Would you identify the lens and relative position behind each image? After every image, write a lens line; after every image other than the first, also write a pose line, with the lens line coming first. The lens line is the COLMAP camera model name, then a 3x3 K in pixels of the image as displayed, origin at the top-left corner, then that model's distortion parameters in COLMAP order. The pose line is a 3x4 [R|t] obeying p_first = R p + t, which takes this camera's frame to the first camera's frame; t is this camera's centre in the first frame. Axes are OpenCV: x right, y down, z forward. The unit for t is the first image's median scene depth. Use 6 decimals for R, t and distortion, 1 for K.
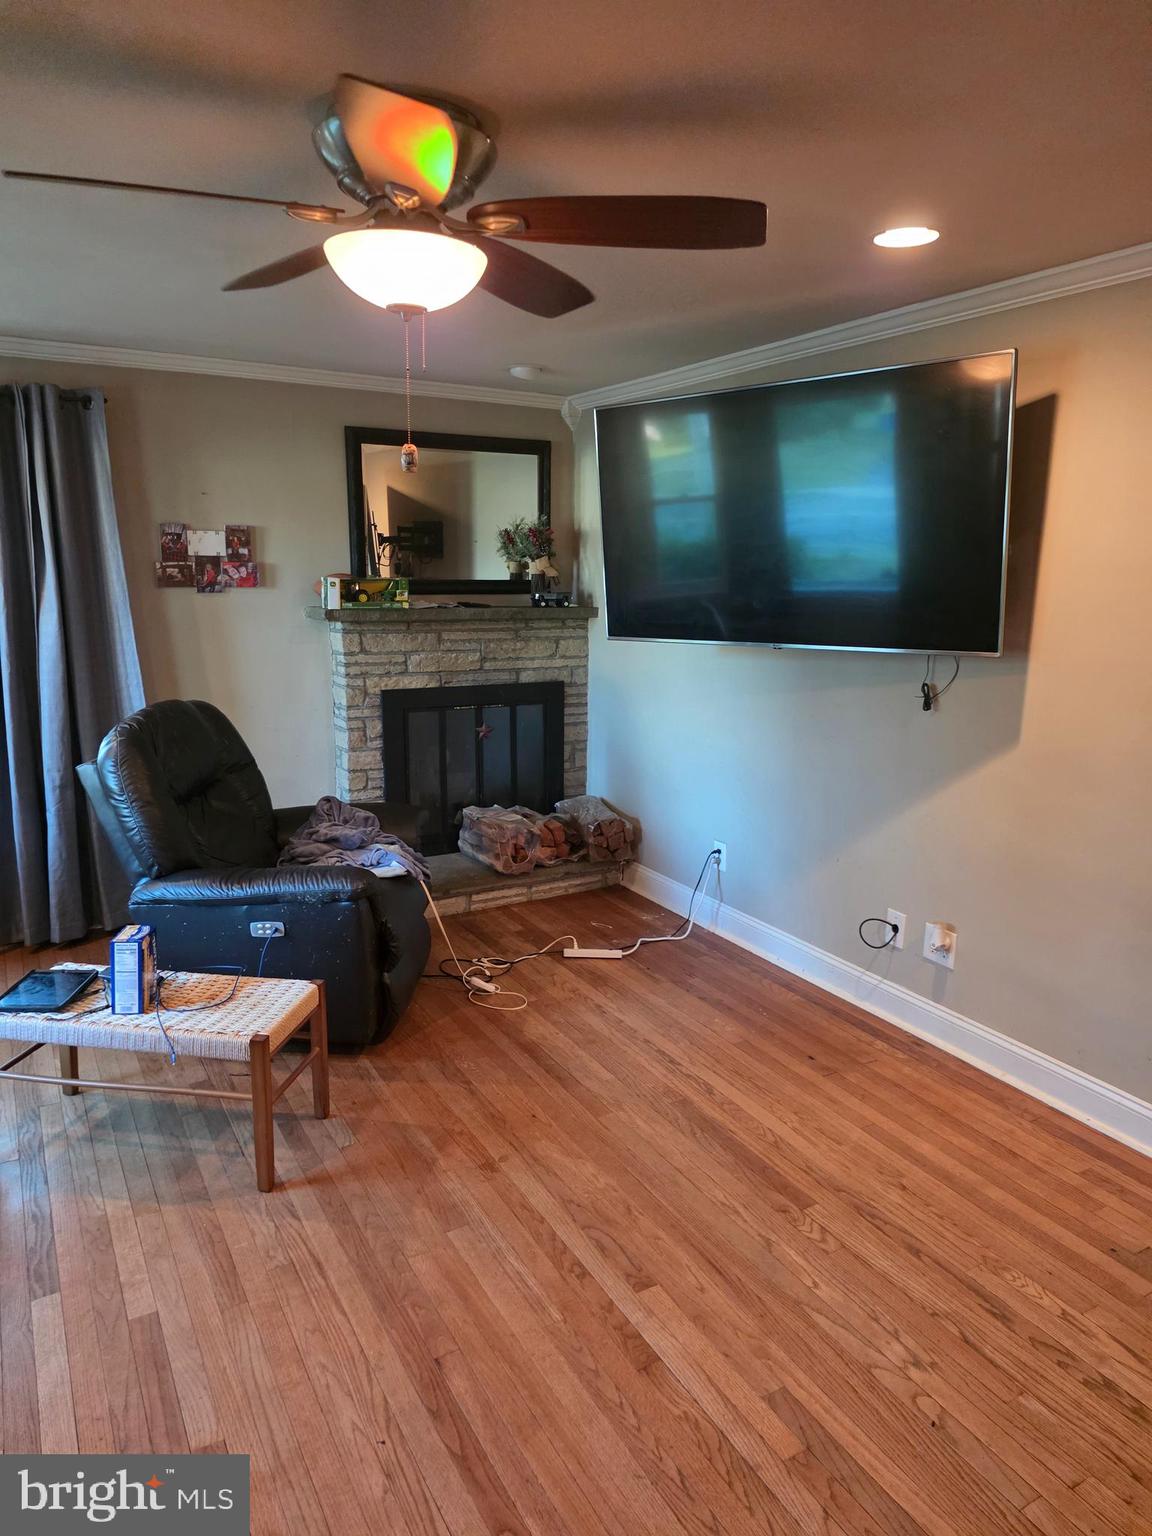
lens RADIAL K [[1043.1, 0, 576.0], [0, 1043.1, 768.0], [0, 0, 1]] dist [0.036638, -0.037367]
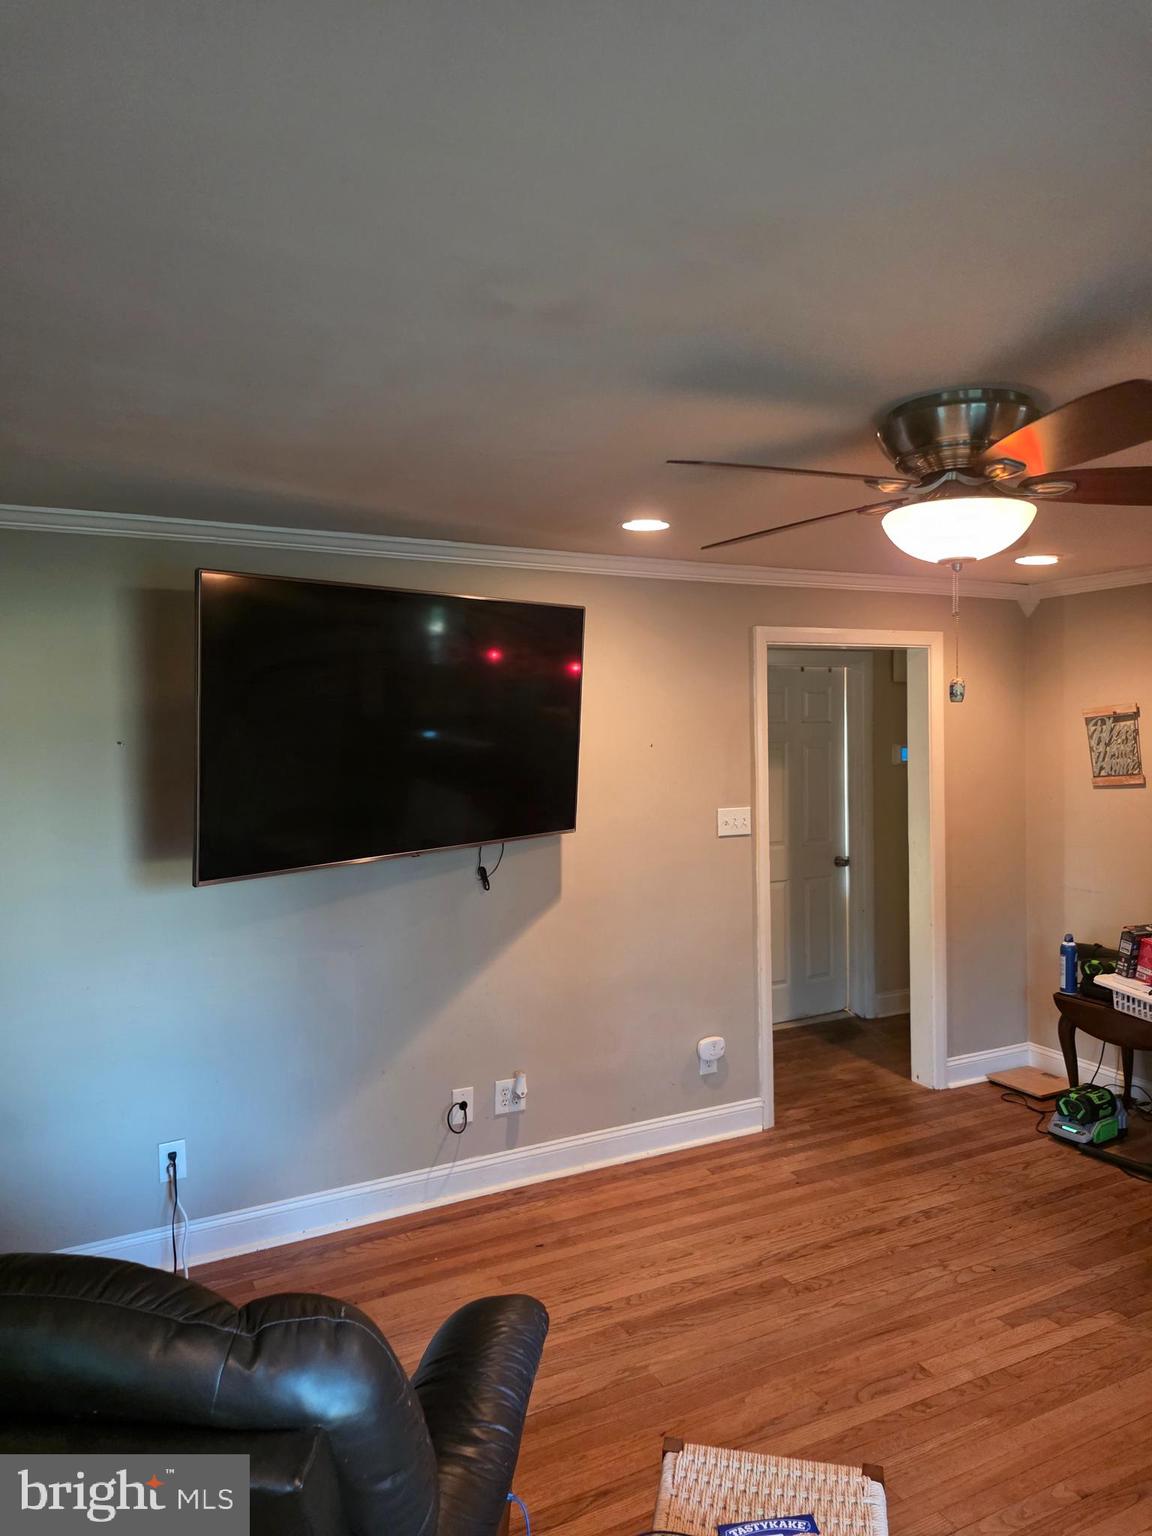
lens RADIAL K [[1043.1, 0, 576.0], [0, 1043.1, 768.0], [0, 0, 1]] dist [0.036638, -0.037367]
pose [[0.038036, -0.055331, 0.997743, -0.827724], [0.210148, 0.976580, 0.046146, -0.232052], [-0.976929, 0.207919, 0.048773, 0.894679]]
